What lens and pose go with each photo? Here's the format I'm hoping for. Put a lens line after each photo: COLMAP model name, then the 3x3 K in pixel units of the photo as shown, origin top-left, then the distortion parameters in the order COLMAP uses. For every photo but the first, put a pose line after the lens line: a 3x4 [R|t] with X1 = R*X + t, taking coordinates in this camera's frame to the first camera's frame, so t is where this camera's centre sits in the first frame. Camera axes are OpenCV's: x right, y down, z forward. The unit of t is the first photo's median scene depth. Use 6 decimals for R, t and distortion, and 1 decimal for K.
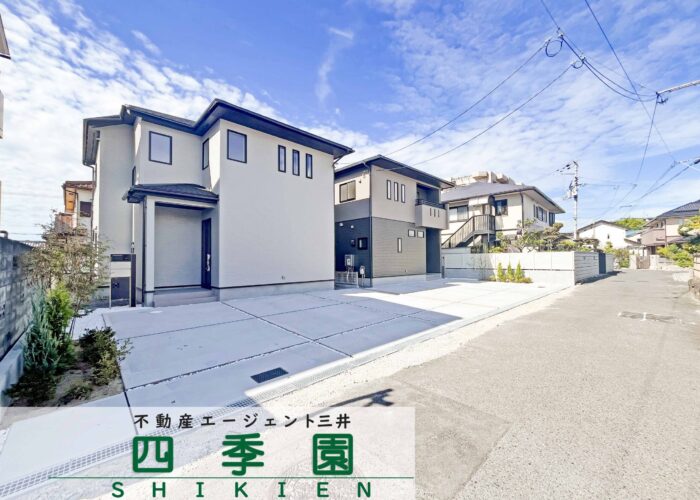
lens RADIAL K [[290.0, 0, 350.5], [0, 290.0, 251.1], [0, 0, 1]] dist [0.000679, -0.000006]
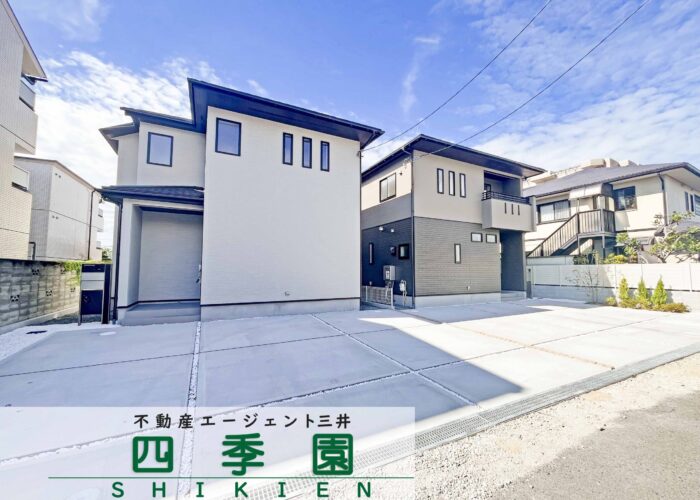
lens RADIAL K [[290.0, 0, 347.1], [0, 290.0, 250.6], [0, 0, 1]] dist [0.000679, -0.000006]
pose [[0.955955, -0.011835, -0.293275, 0.122763], [0.000221, 0.999215, -0.039605, 0.002301], [0.293514, 0.037795, 0.955207, 0.206068]]
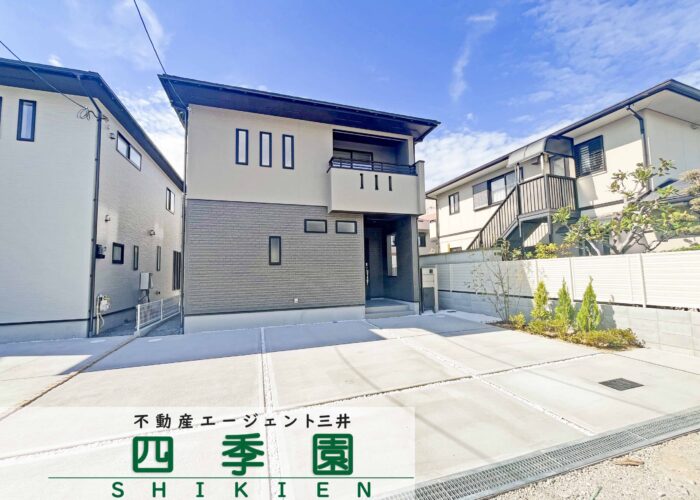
lens RADIAL K [[290.0, 0, 354.2], [0, 290.0, 251.5], [0, 0, 1]] dist [0.000679, -0.000006]
pose [[0.895653, -0.038303, -0.443101, 0.556862], [0.026126, 0.999095, -0.033555, 0.002145], [0.443985, 0.018477, 0.895844, 0.633204]]
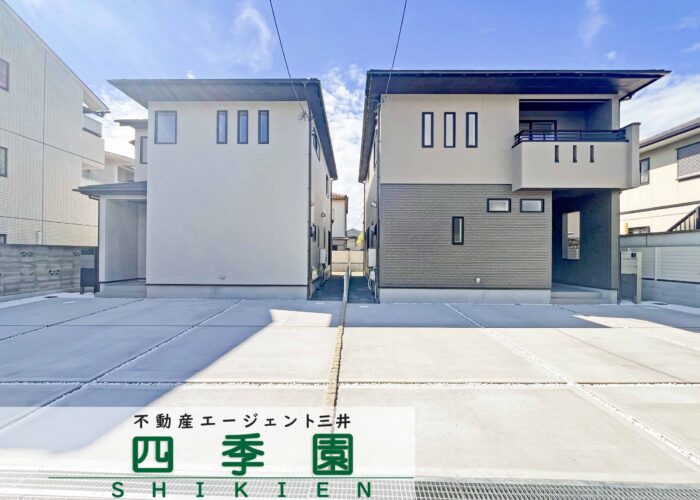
lens RADIAL K [[290.0, 0, 346.7], [0, 290.0, 251.9], [0, 0, 1]] dist [0.000679, -0.000006]
pose [[0.702968, 0.010990, -0.711137, 0.427716], [0.010577, 0.999608, 0.025903, 0.002740], [0.711143, -0.025731, 0.702577, 0.511528]]
